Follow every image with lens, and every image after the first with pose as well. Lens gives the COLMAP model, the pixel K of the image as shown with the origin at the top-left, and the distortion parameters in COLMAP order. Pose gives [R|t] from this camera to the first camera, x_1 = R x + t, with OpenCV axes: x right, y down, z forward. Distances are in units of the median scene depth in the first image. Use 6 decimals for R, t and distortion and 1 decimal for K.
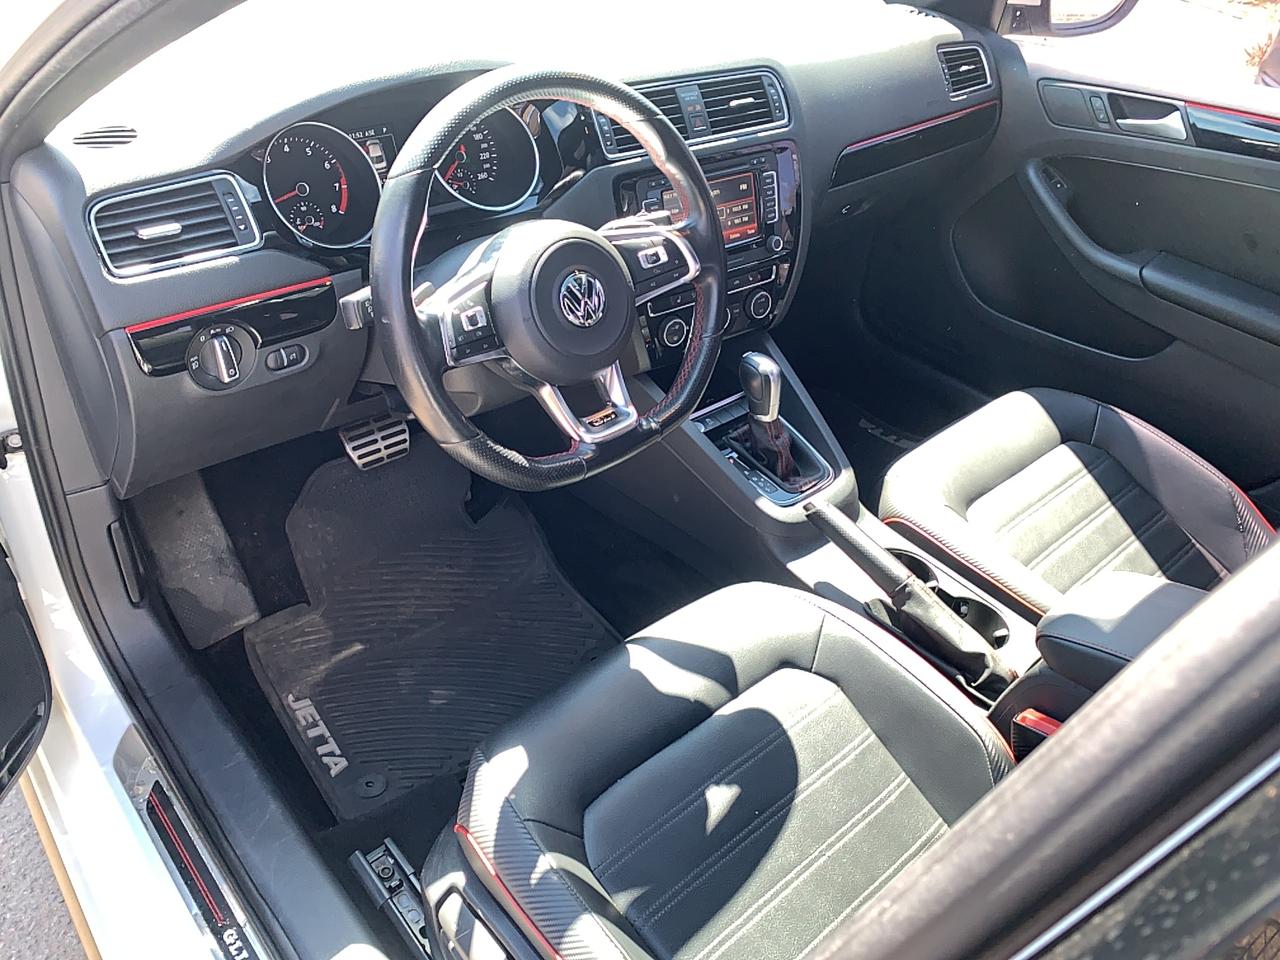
lens RADIAL K [[943.7, 0, 620.6], [0, 943.7, 476.7], [0, 0, 1]] dist [-0.005725, -0.009238]
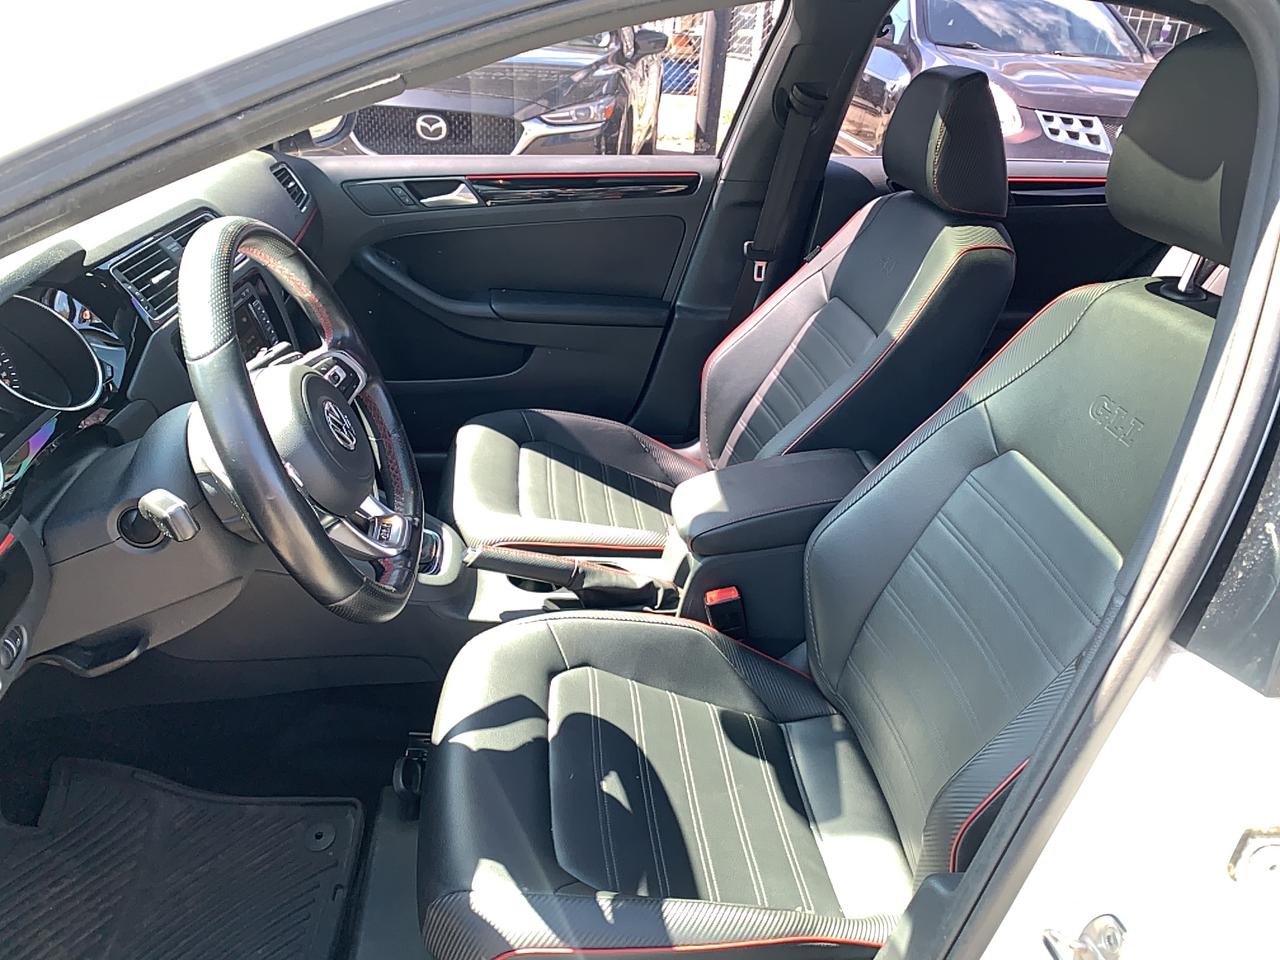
lens RADIAL K [[978.0, 0, 631.8], [0, 978.0, 462.6], [0, 0, 1]] dist [0.013022, -0.007371]
pose [[0.565121, -0.371413, 0.736675, -0.533406], [0.468987, 0.879247, 0.083523, -0.076231], [-0.678741, 0.298291, 0.671069, 0.073705]]
